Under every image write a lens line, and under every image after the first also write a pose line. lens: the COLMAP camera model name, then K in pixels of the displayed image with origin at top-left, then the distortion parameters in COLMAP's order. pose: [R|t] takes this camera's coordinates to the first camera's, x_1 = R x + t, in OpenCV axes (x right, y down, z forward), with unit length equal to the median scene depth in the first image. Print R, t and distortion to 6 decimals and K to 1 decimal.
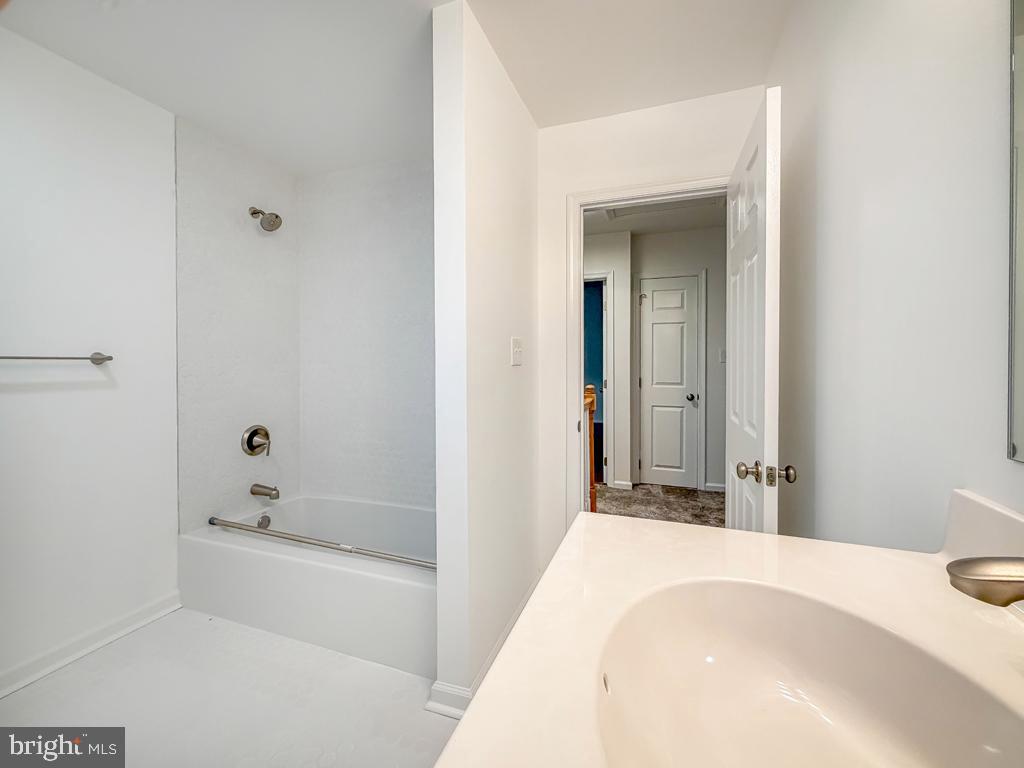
lens RADIAL K [[418.6, 0, 515.7], [0, 418.6, 370.3], [0, 0, 1]] dist [-0.001005, -0.000071]
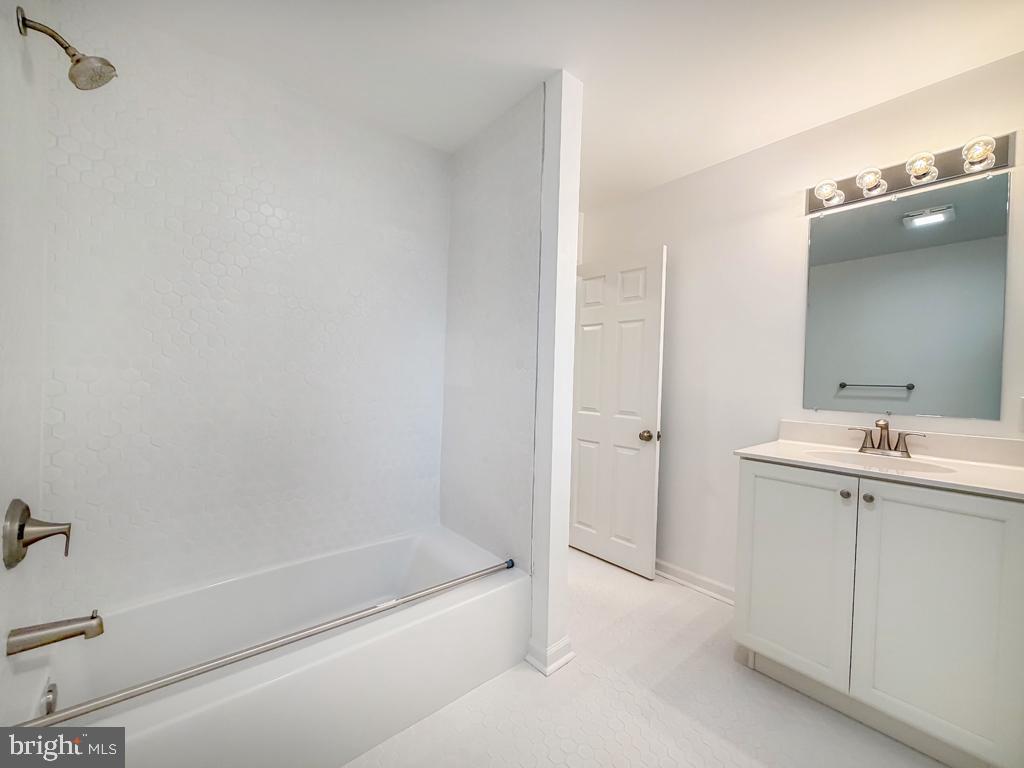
lens RADIAL K [[412.3, 0, 514.8], [0, 412.3, 392.9], [0, 0, 1]] dist [-0.001766, -0.000279]
pose [[0.487260, -0.019792, 0.873033, -0.765083], [-0.013667, 0.999448, 0.030286, -0.005774], [-0.873150, -0.026689, 0.486721, 0.329219]]
